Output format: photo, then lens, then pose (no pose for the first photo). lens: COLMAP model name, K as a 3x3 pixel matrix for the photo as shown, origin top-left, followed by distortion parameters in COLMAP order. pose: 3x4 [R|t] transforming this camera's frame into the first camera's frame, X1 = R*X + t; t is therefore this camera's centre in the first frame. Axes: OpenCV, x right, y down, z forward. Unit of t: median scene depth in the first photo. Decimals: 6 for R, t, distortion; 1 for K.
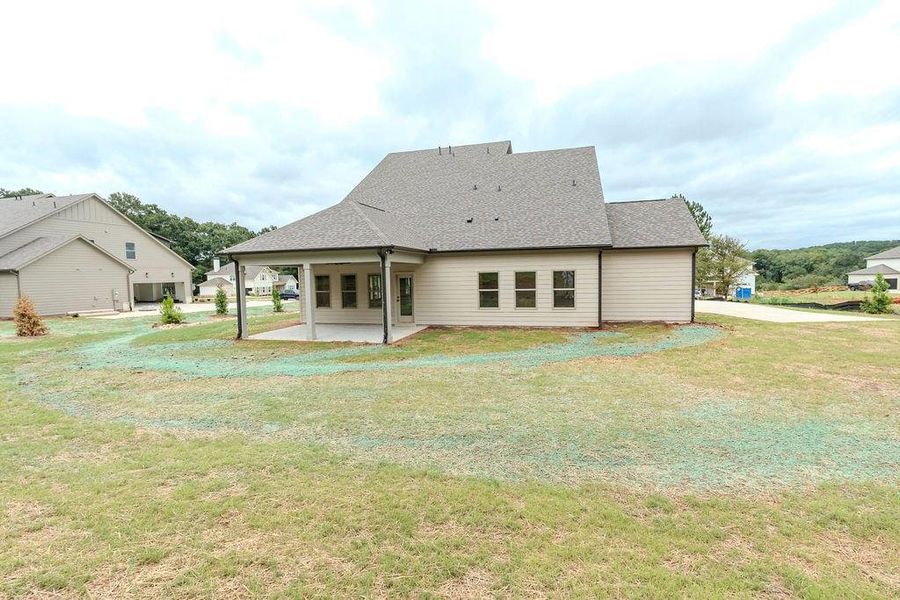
lens RADIAL K [[409.0, 0, 450.0], [0, 409.0, 300.0], [0, 0, 1]] dist [-0.000203, -0.000138]
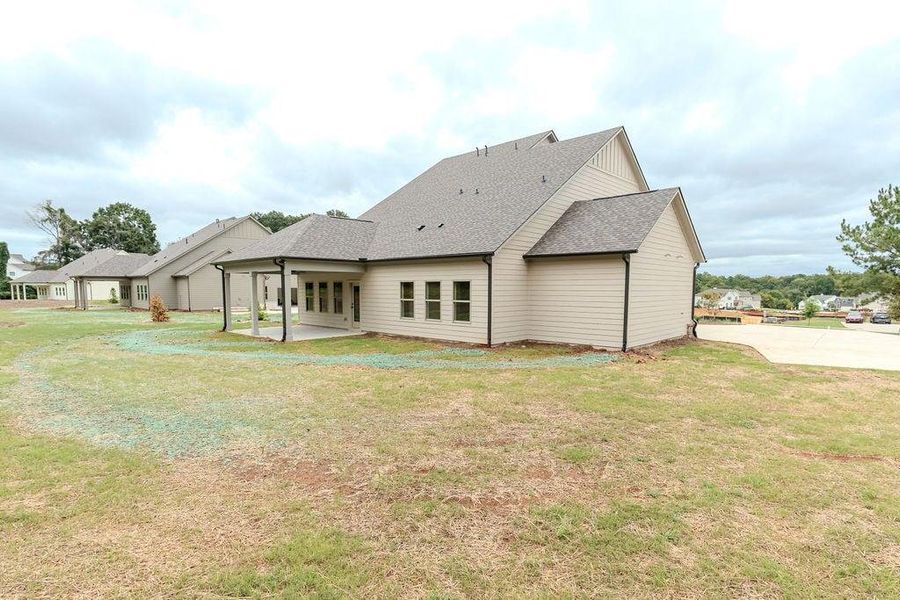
lens RADIAL K [[474.3, 0, 450.0], [0, 474.3, 300.0], [0, 0, 1]] dist [0.001782, 0.000167]
pose [[0.867234, 0.033376, -0.496781, 0.739316], [-0.047925, 0.998714, -0.016565, -0.009185], [0.495589, 0.038174, 0.867718, 0.065753]]
